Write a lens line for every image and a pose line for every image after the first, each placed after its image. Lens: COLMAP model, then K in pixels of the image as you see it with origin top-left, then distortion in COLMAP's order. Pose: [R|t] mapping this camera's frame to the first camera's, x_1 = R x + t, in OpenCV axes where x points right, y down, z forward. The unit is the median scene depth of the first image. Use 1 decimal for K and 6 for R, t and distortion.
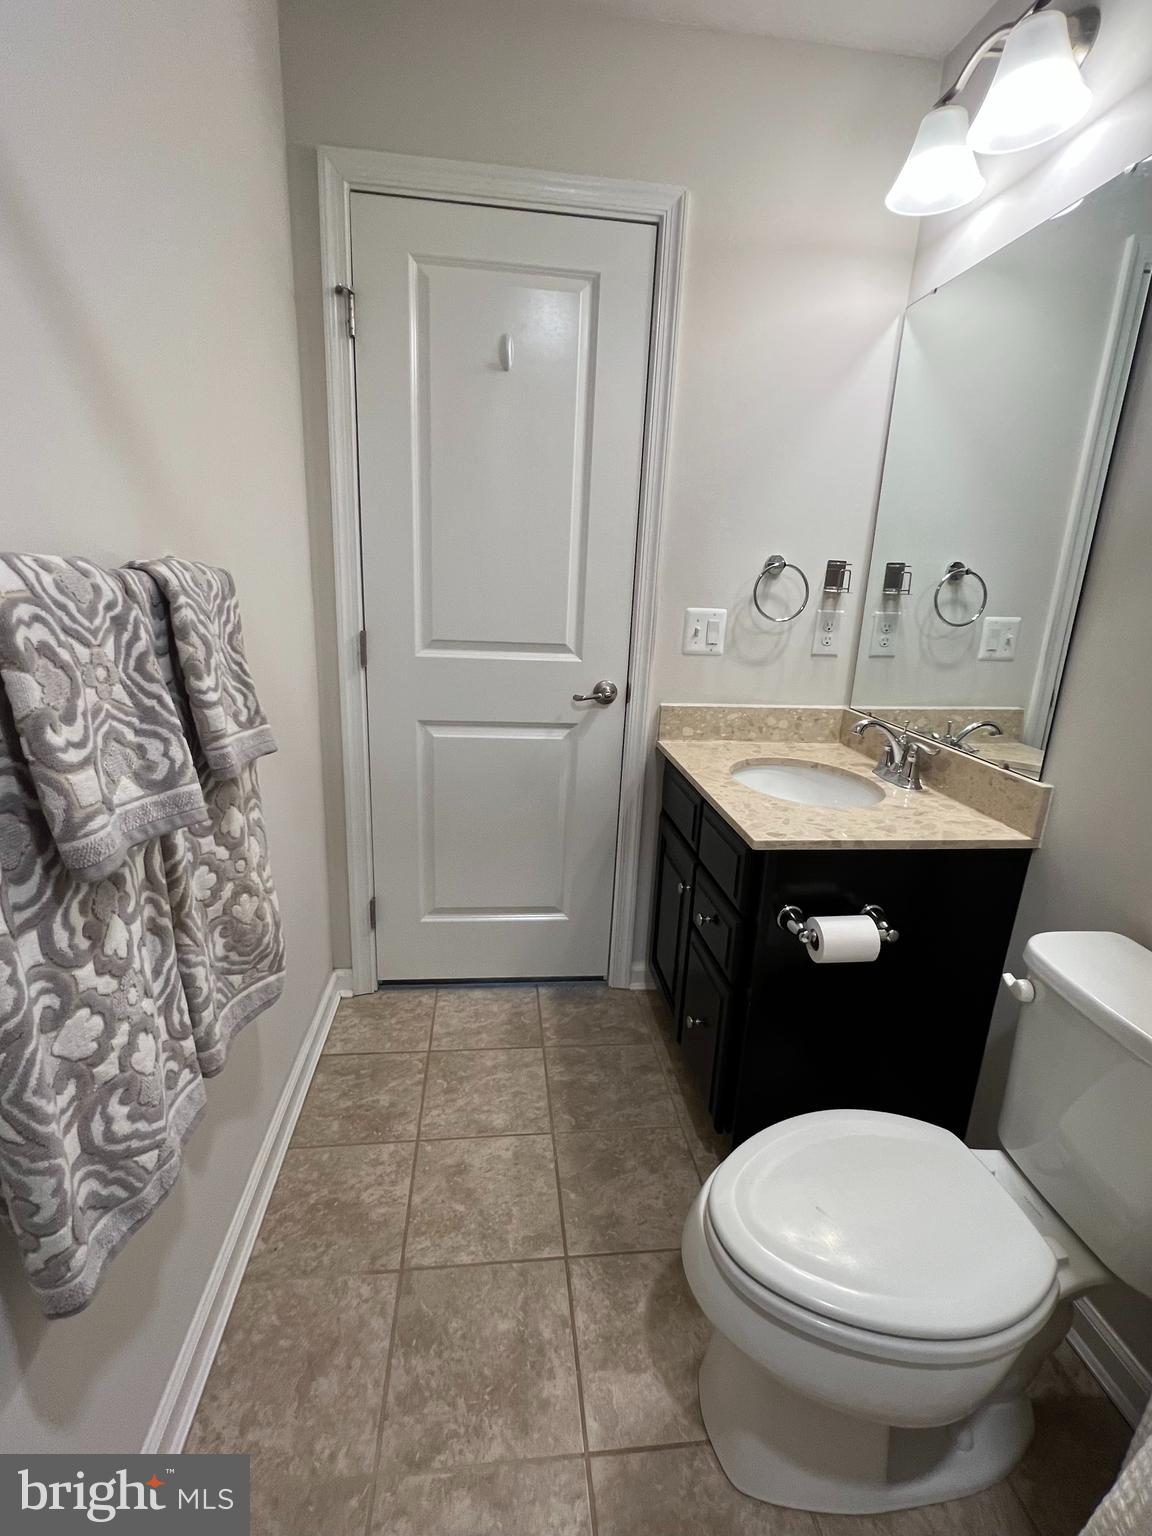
lens RADIAL K [[695.4, 0, 574.2], [0, 695.4, 766.6], [0, 0, 1]] dist [-0.000334, 0.000002]
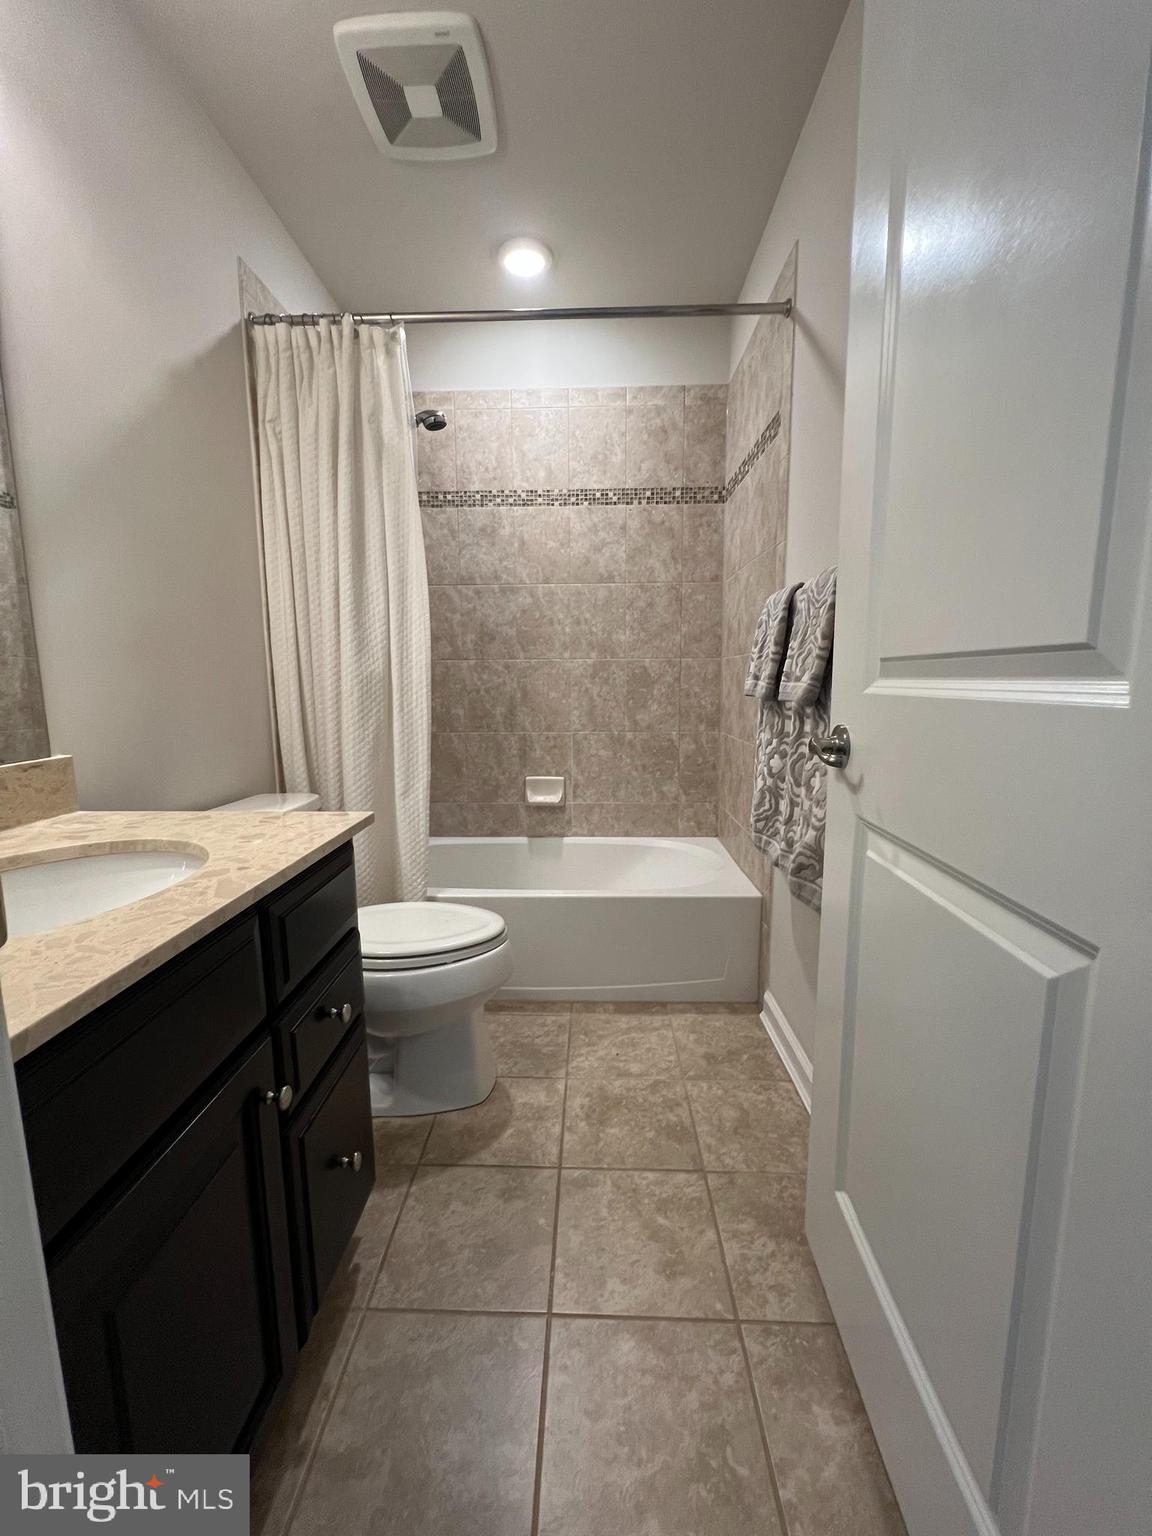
lens RADIAL K [[617.6, 0, 575.6], [0, 617.6, 766.2], [0, 0, 1]] dist [0.000436, 0.000018]
pose [[-0.989013, -0.053936, 0.137636, -0.139494], [0.006416, 0.914523, 0.404482, -0.295770], [-0.147687, 0.400922, -0.904130, 1.640623]]
